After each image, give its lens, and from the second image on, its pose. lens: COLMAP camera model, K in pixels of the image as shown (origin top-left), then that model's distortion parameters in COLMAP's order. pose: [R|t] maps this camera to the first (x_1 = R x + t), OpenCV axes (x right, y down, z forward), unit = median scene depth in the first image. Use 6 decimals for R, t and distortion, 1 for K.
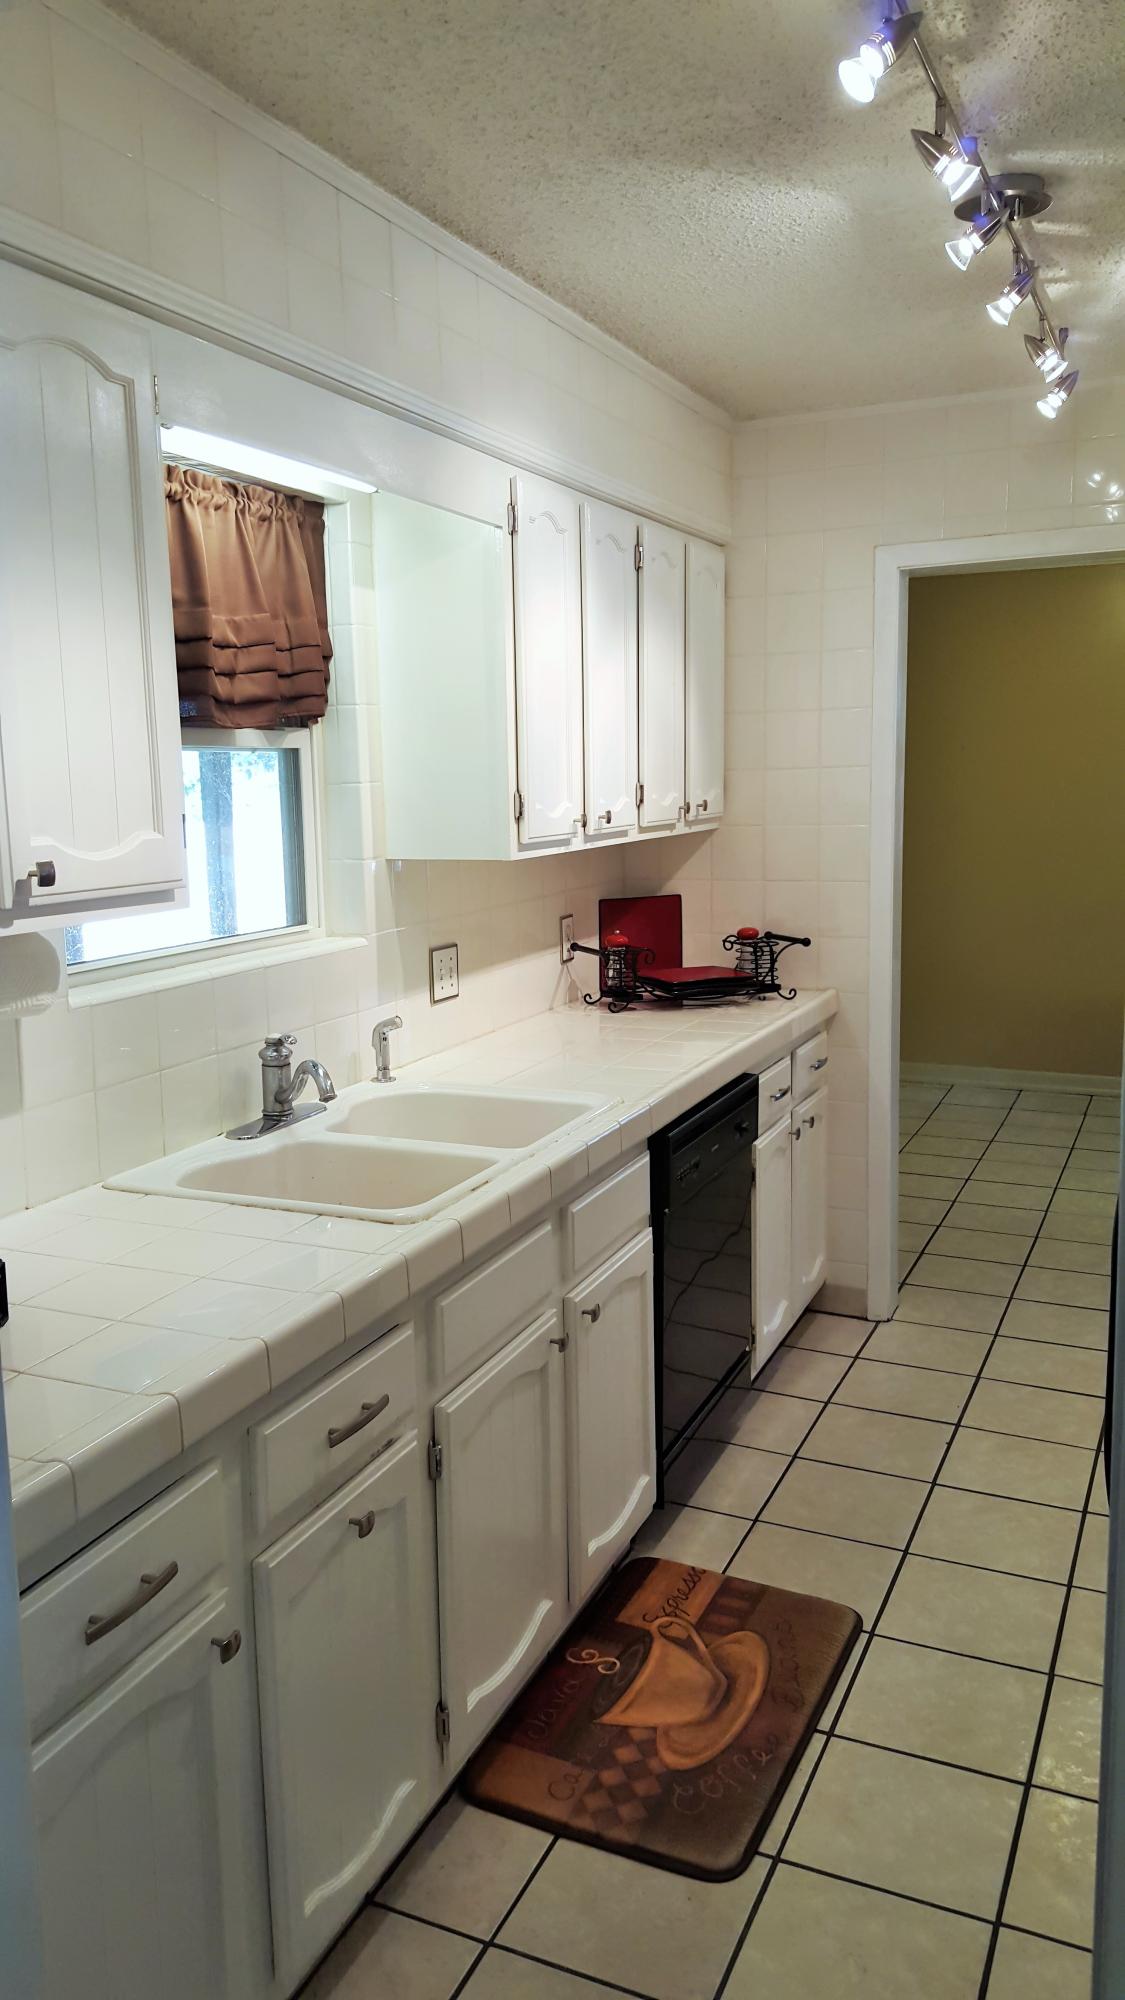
lens RADIAL K [[1502.8, 0, 532.9], [0, 1502.8, 1012.1], [0, 0, 1]] dist [-0.002407, 0.001810]
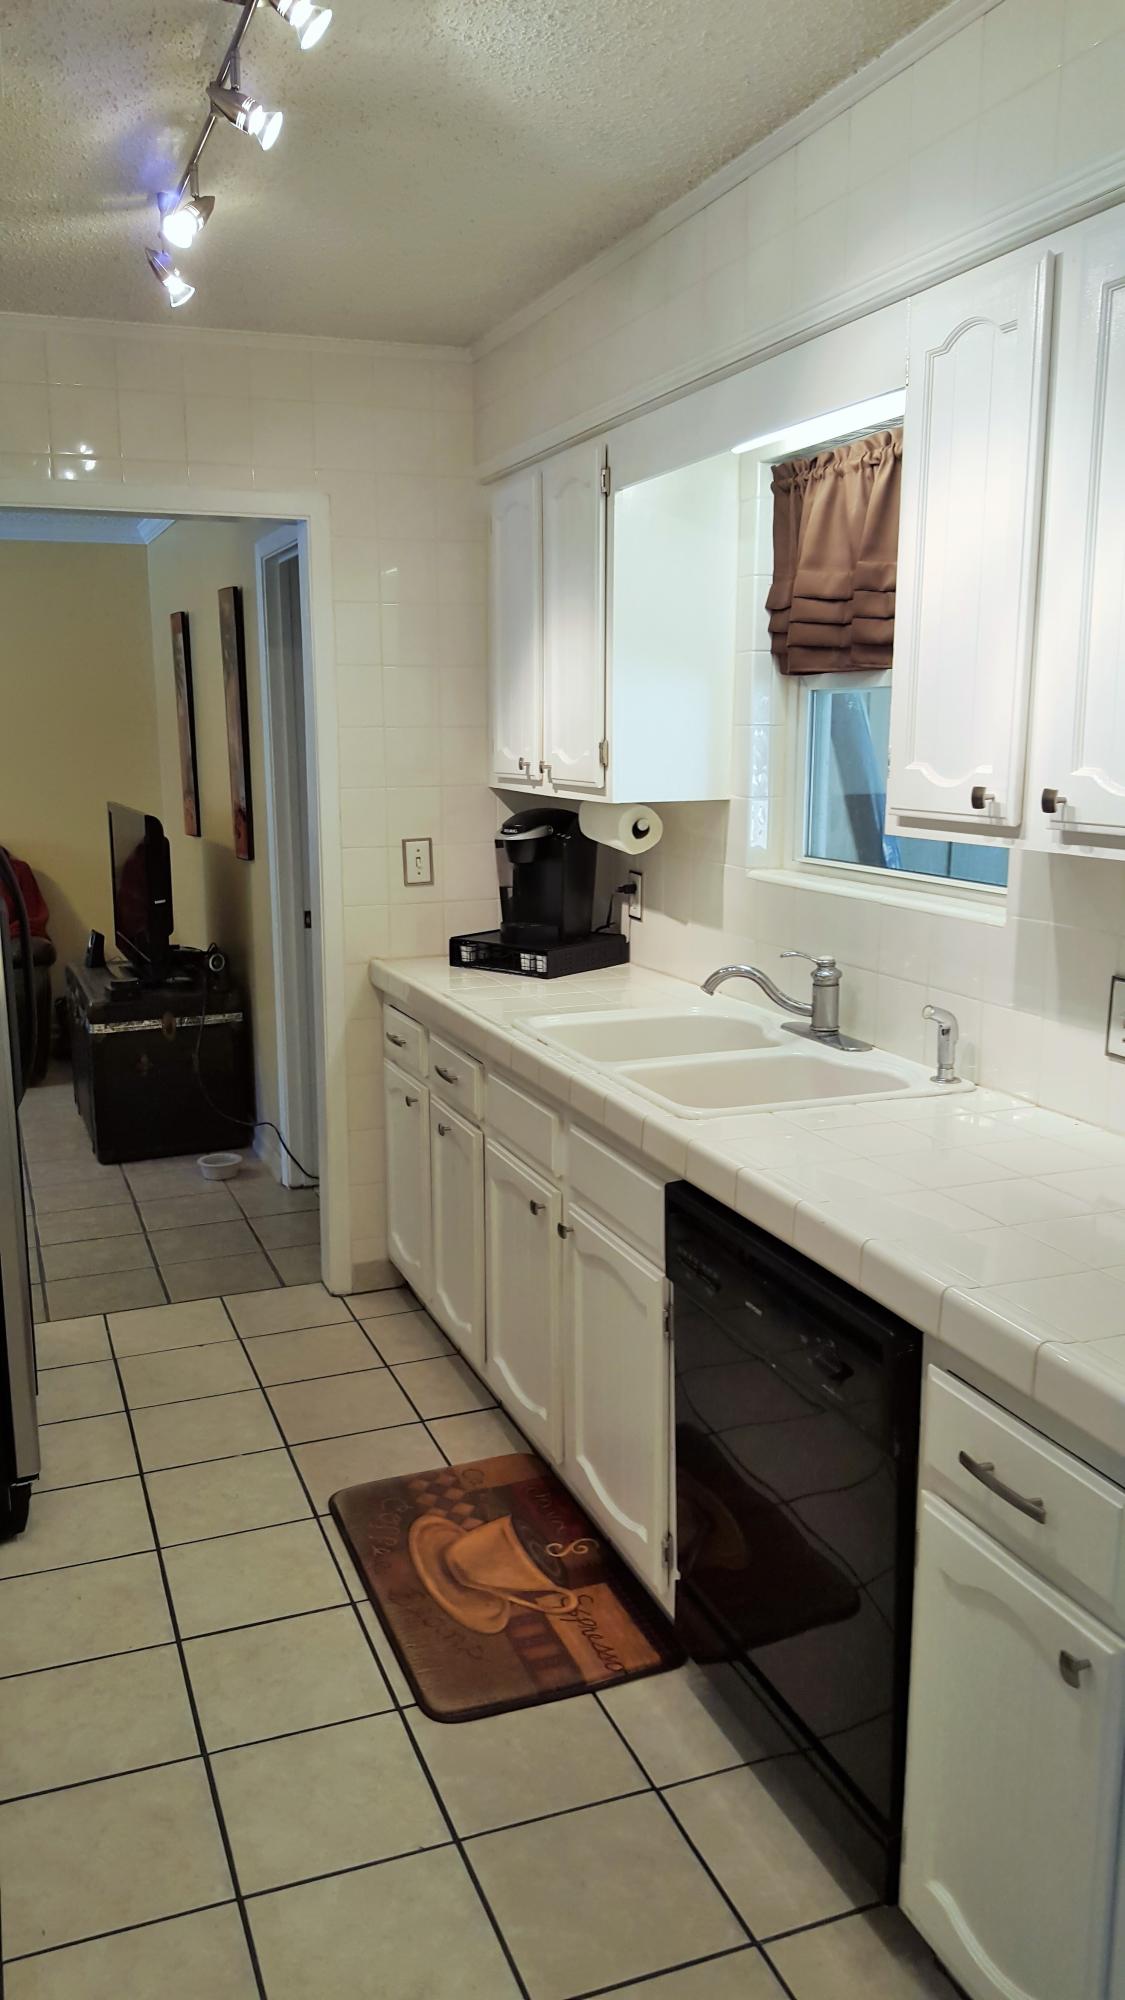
lens RADIAL K [[1502.8, 0, 528.1], [0, 1502.8, 994.7], [0, 0, 1]] dist [-0.002407, 0.001810]
pose [[-0.690236, 0.176325, -0.701772, 0.796034], [-0.088004, 0.942199, 0.323291, -0.309674], [0.718212, 0.284906, -0.634823, 1.638700]]
